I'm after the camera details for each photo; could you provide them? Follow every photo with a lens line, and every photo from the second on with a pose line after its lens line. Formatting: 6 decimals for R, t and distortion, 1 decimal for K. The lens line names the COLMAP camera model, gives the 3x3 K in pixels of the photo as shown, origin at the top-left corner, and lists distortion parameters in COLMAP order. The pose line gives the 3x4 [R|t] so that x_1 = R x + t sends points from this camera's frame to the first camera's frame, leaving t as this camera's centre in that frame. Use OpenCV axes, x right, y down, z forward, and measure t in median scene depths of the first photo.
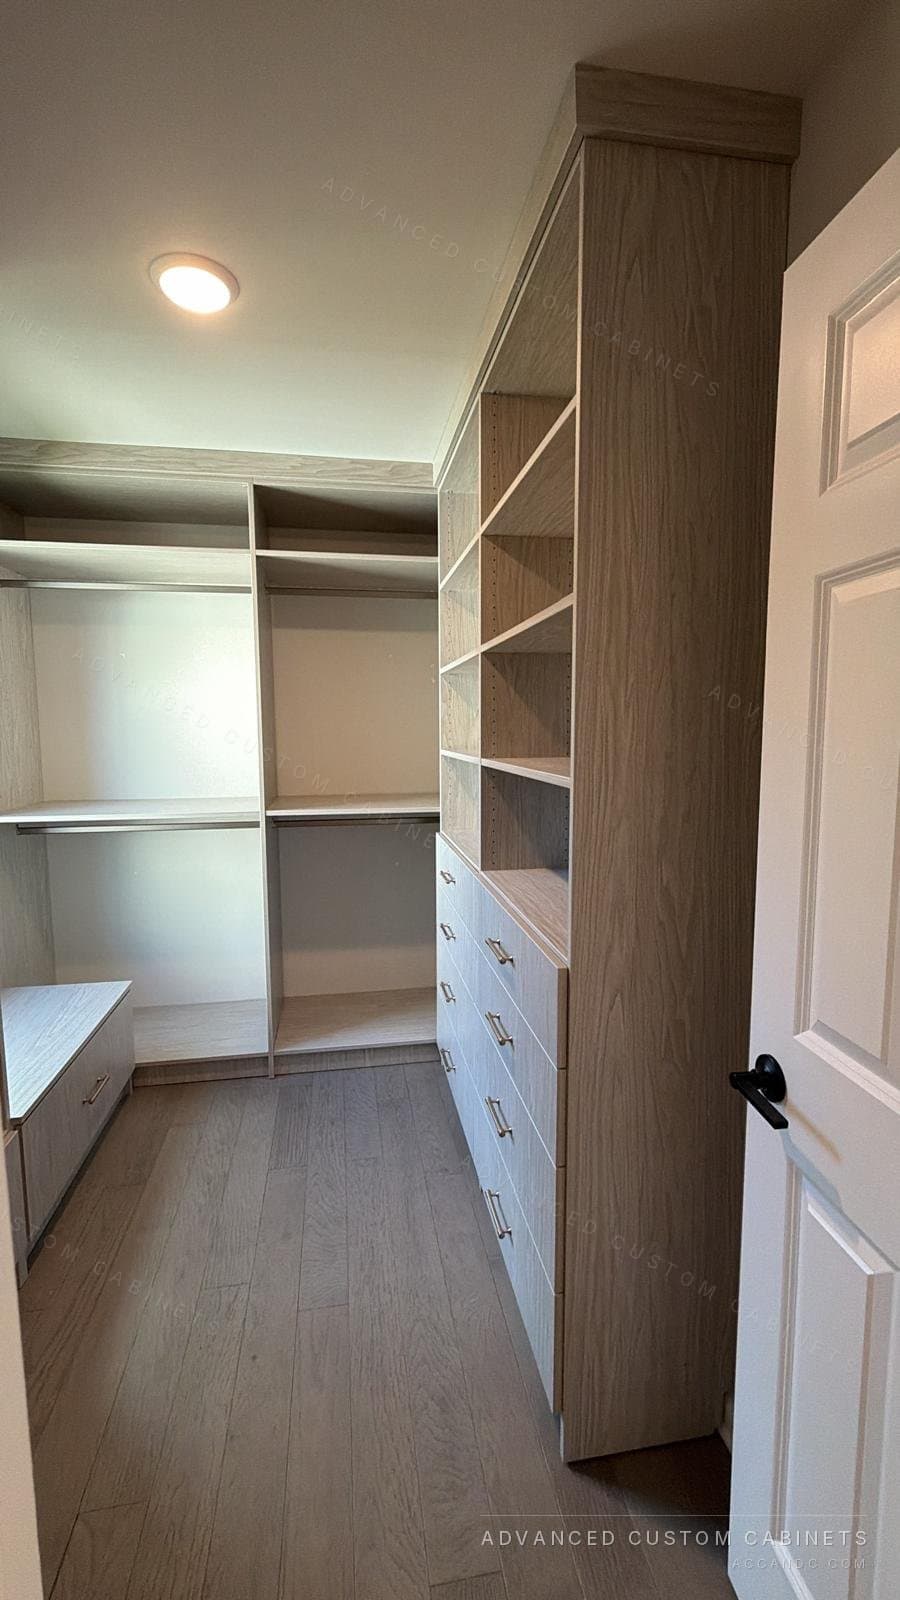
lens RADIAL K [[641.2, 0, 441.7], [0, 641.2, 812.3], [0, 0, 1]] dist [-0.002682, -0.000157]
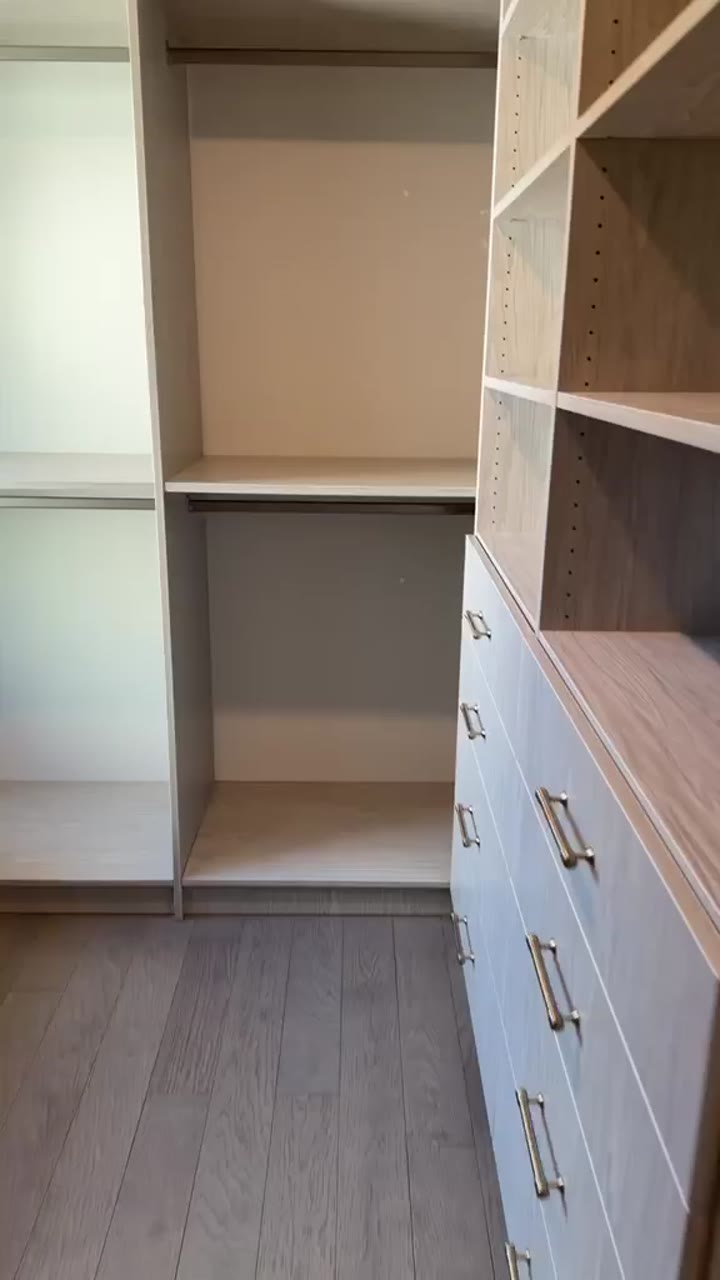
lens RADIAL K [[949.9, 0, 360.0], [0, 949.9, 640.0], [0, 0, 1]] dist [0.008941, 0.000138]
pose [[0.988925, 0.061148, -0.135234, 0.016436], [-0.037866, 0.984980, 0.168467, -0.012434], [0.143504, -0.161480, 0.976387, 0.193535]]
